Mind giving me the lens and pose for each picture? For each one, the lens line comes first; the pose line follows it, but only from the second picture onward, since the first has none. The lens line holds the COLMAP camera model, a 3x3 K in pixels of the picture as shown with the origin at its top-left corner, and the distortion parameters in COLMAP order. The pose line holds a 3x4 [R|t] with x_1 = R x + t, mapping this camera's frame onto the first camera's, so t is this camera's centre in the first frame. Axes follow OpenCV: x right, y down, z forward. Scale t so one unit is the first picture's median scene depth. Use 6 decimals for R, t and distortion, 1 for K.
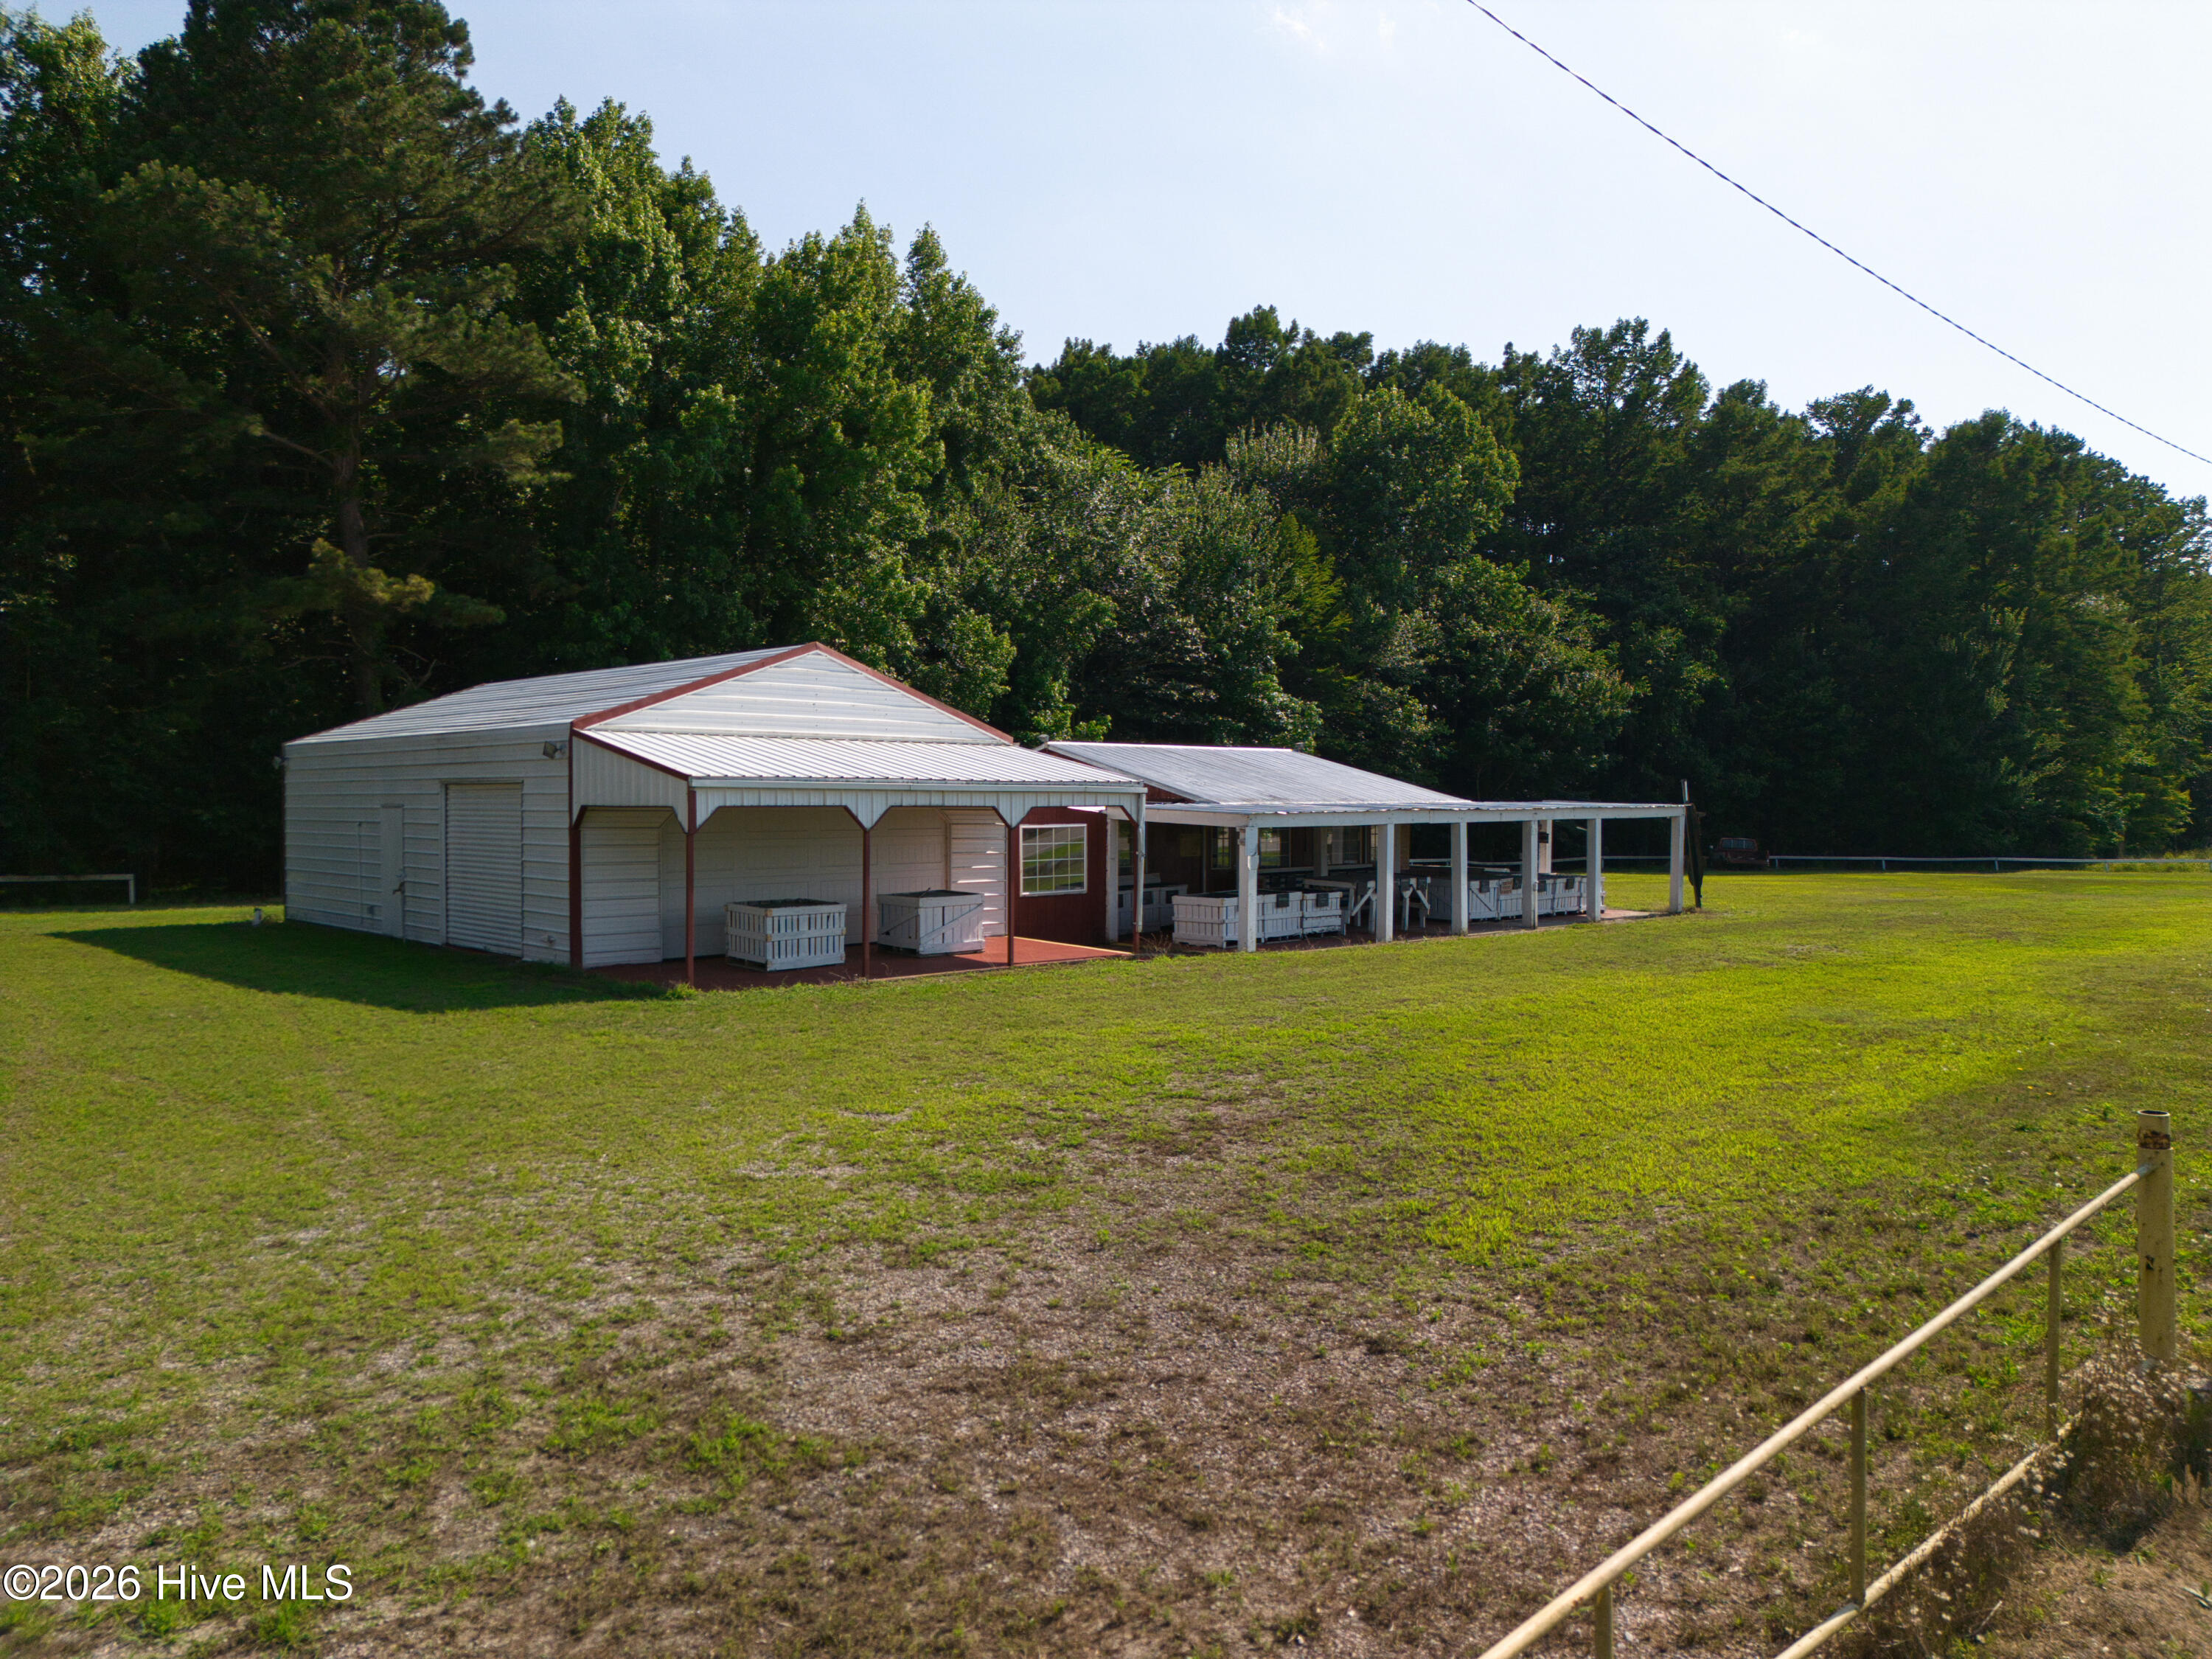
lens RADIAL K [[1539.8, 0, 1106.0], [0, 1539.8, 829.5], [0, 0, 1]] dist [0.023627, -0.011055]
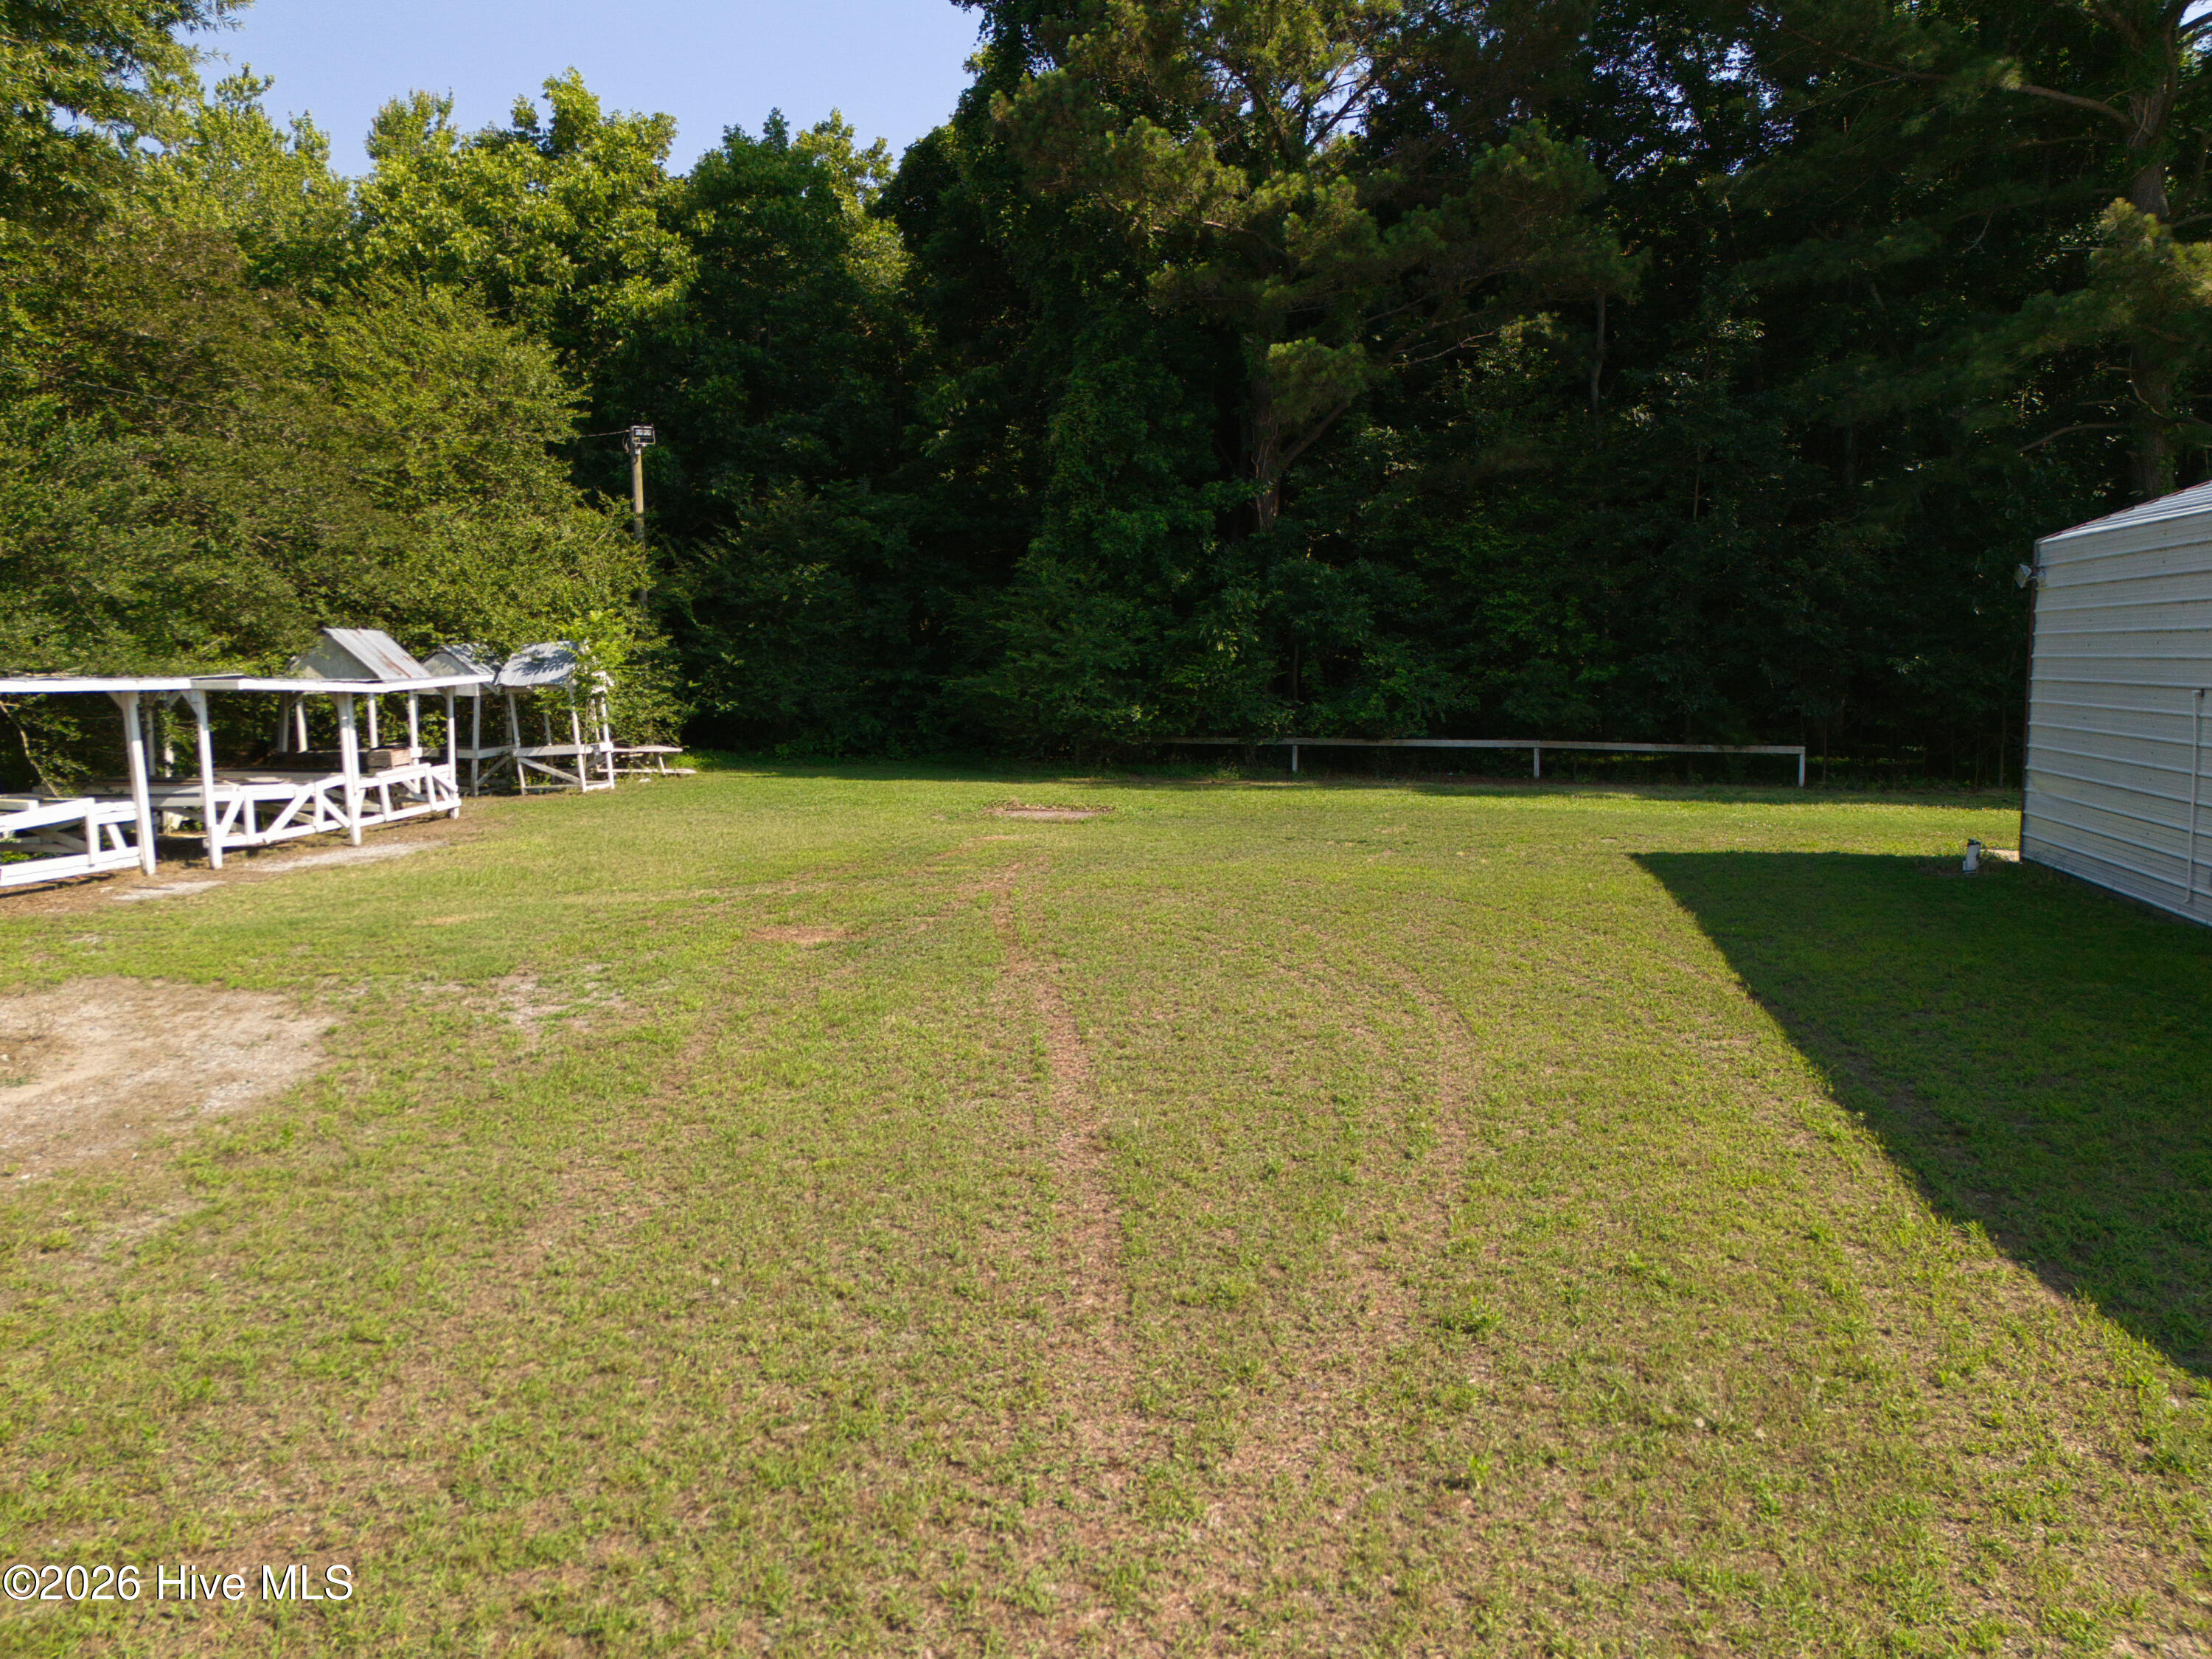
lens RADIAL K [[1531.5, 0, 1107.1], [0, 1531.5, 866.0], [0, 0, 1]] dist [-0.006243, -0.003833]
pose [[0.533317, 0.104373, -0.839452, -0.181898], [0.002670, 0.992146, 0.125055, -0.007077], [0.845911, -0.068936, 0.528849, 0.322545]]
